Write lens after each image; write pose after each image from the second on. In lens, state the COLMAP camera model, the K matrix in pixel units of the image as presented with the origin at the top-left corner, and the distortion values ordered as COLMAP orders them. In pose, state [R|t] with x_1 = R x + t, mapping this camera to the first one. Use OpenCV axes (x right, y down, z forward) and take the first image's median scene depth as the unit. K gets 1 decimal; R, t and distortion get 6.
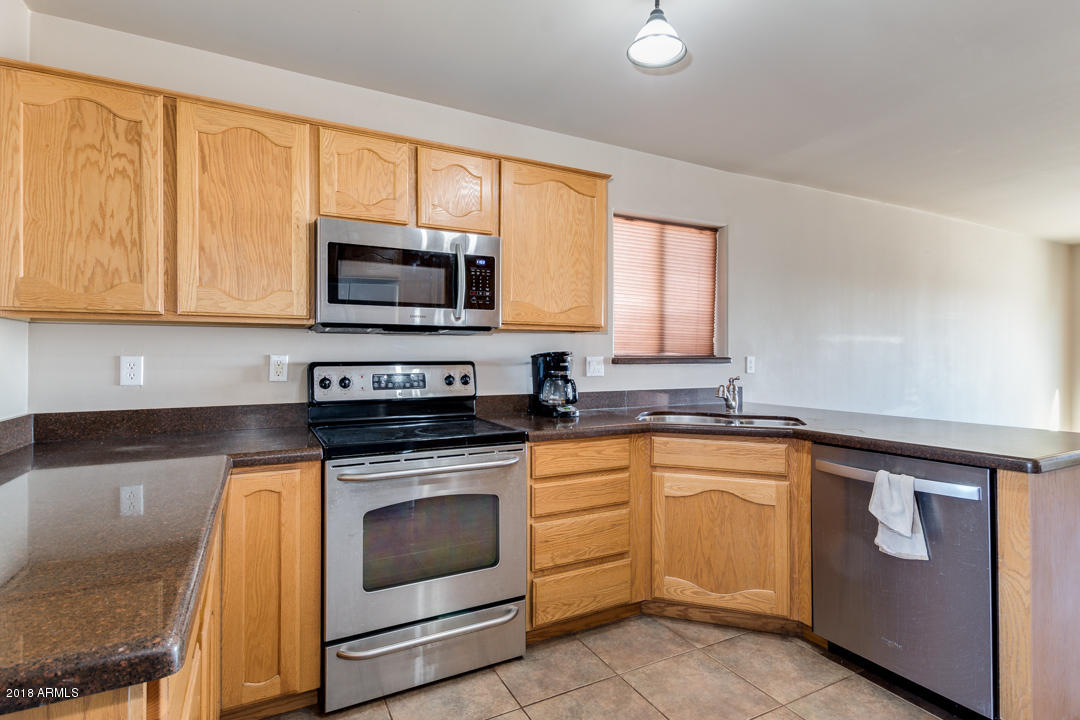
lens RADIAL K [[533.6, 0, 541.2], [0, 533.6, 354.2], [0, 0, 1]] dist [0.015742, -0.001643]
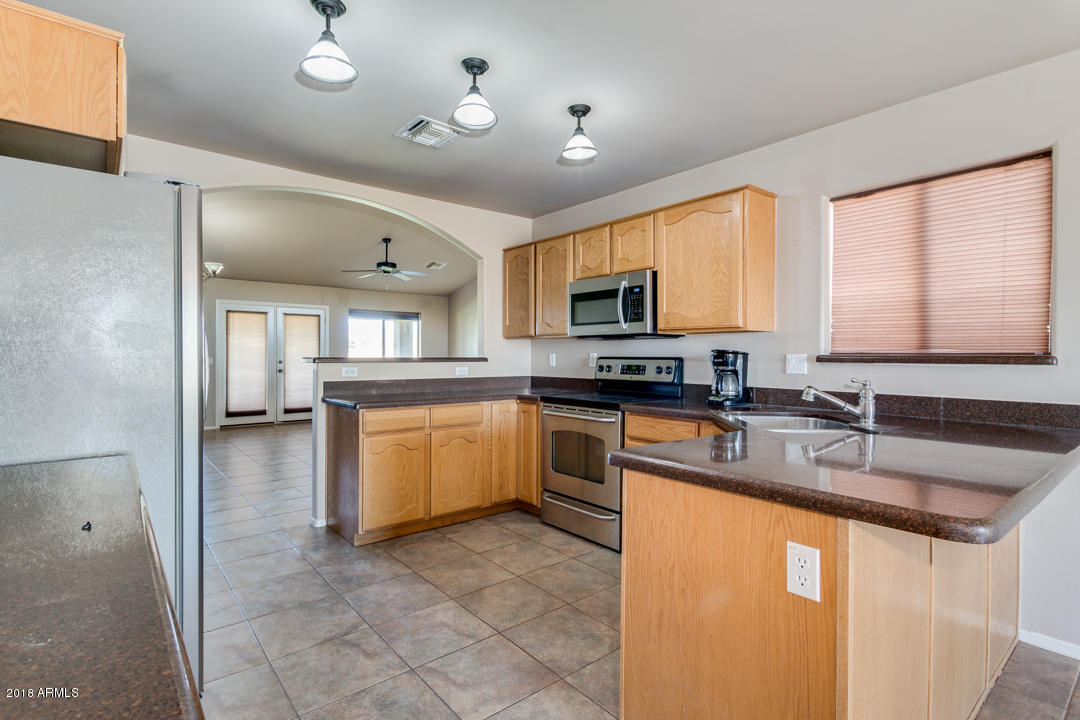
lens RADIAL K [[533.6, 0, 543.7], [0, 533.6, 354.6], [0, 0, 1]] dist [0.015742, -0.001643]
pose [[0.205858, 0.002678, -0.978578, 1.133939], [0.002566, 0.999991, 0.003277, 0.001021], [0.978578, -0.003186, 0.205850, 0.391434]]
